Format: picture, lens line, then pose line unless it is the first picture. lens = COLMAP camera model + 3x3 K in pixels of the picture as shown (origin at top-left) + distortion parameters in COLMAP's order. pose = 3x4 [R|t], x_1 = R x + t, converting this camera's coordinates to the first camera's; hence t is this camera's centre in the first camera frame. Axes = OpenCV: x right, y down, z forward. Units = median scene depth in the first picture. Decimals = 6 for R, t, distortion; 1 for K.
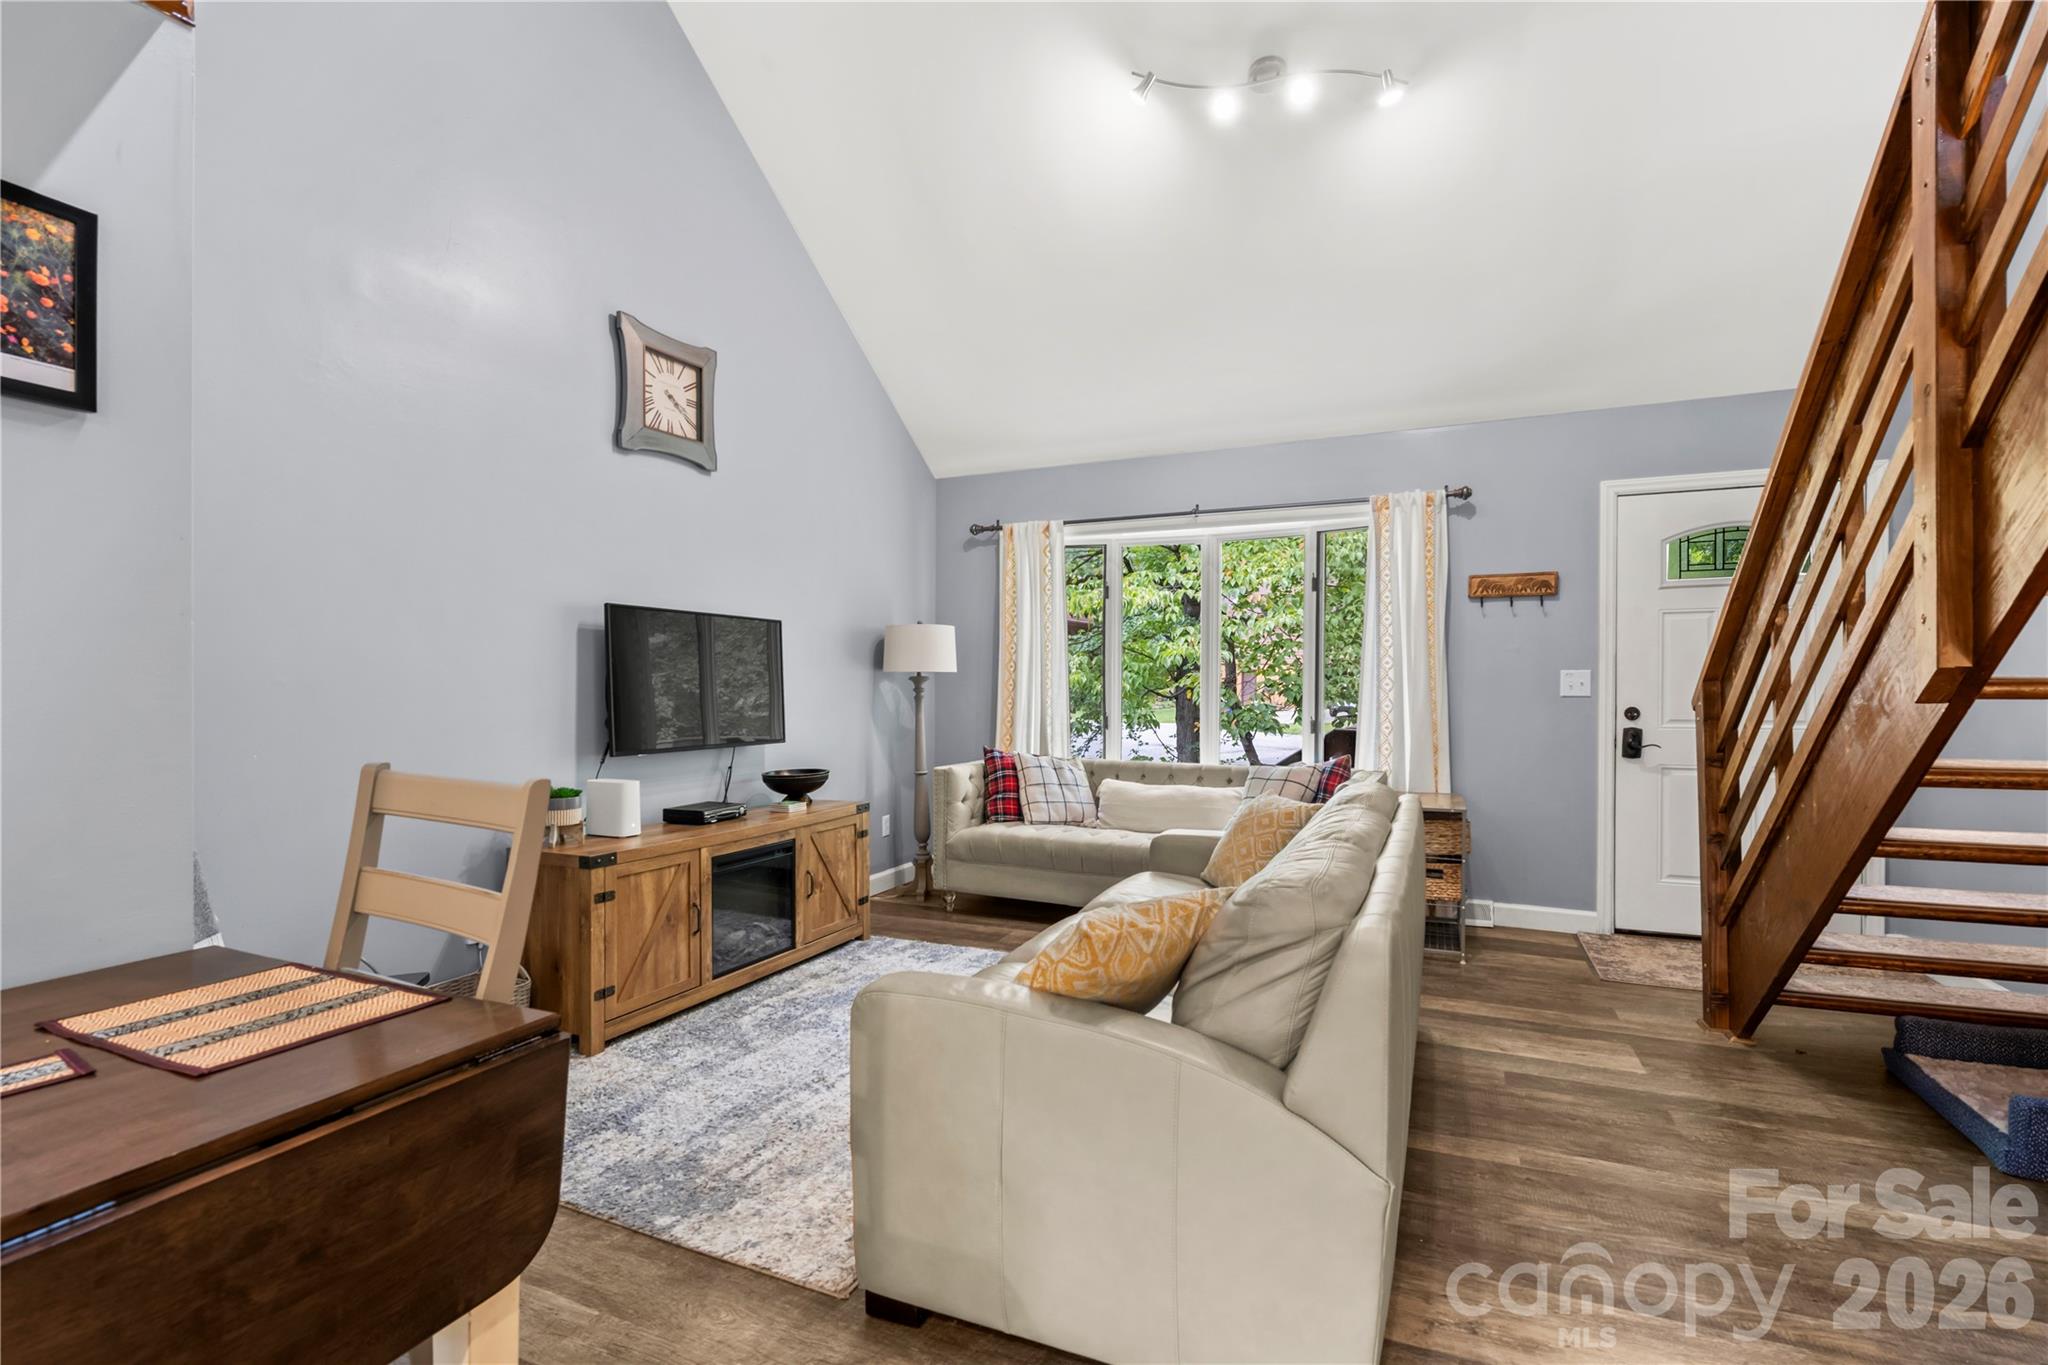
lens RADIAL K [[922.4, 0, 1031.6], [0, 922.4, 694.7], [0, 0, 1]] dist [0.002162, -0.000113]
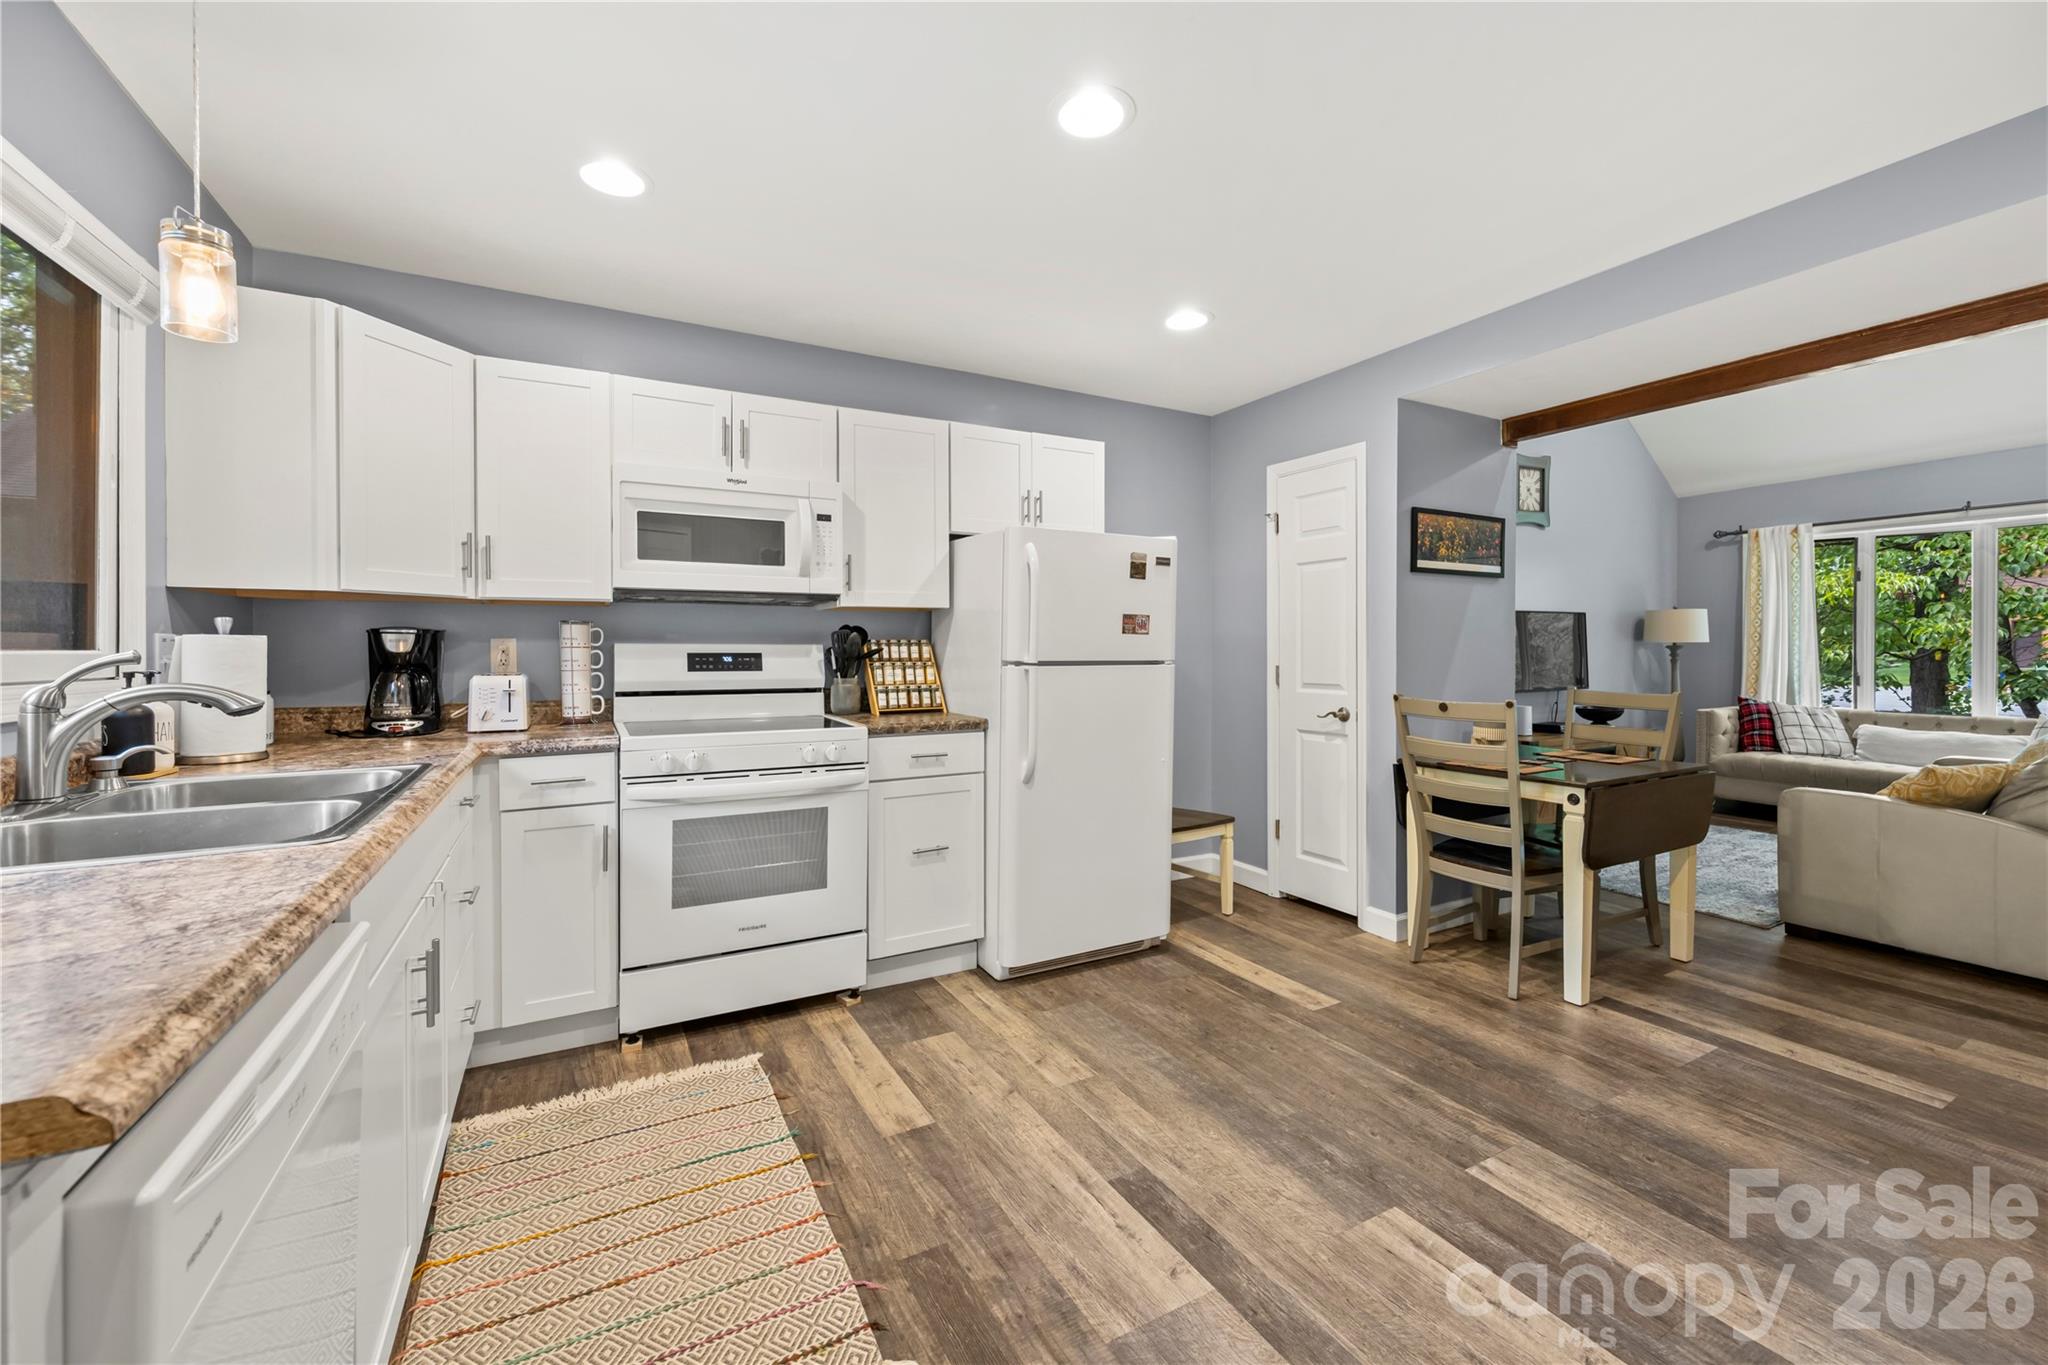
lens RADIAL K [[814.8, 0, 1028.6], [0, 814.8, 655.0], [0, 0, 1]] dist [-0.001634, -0.000156]
pose [[0.793270, -0.000627, -0.608870, -0.189940], [0.002151, 0.999996, 0.001773, -0.012544], [0.608866, -0.002716, 0.793268, -0.757392]]
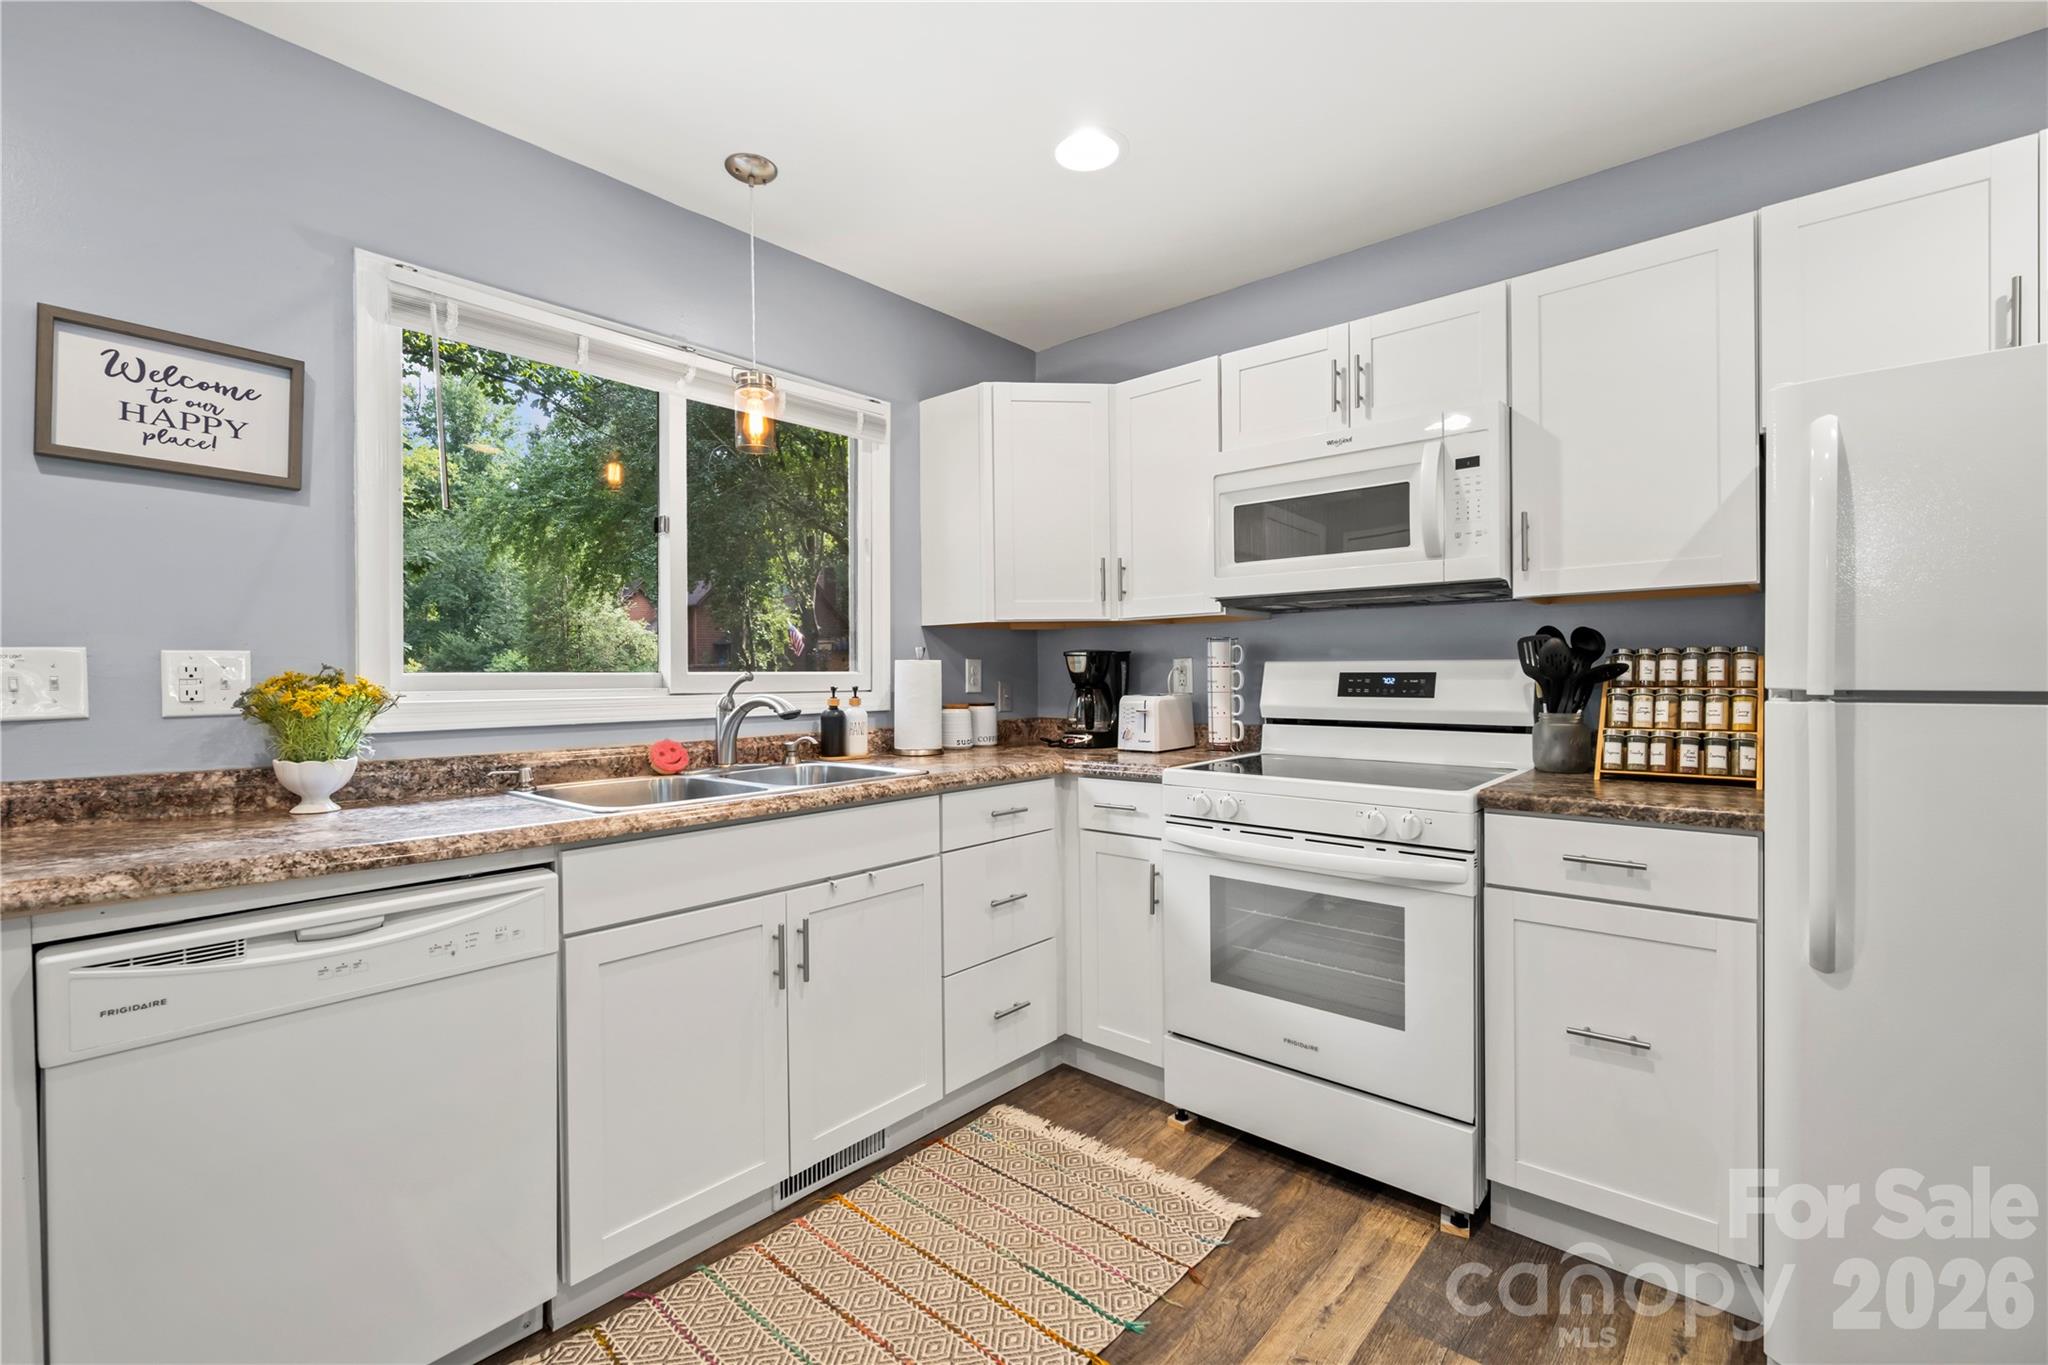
lens RADIAL K [[893.1, 0, 1028.4], [0, 893.1, 680.3], [0, 0, 1]] dist [0.000306, -0.000127]
pose [[-0.298343, 0.004585, -0.954448, -0.211598], [0.001715, 0.999989, 0.004267, -0.011337], [0.954457, -0.000363, -0.298348, -0.366590]]
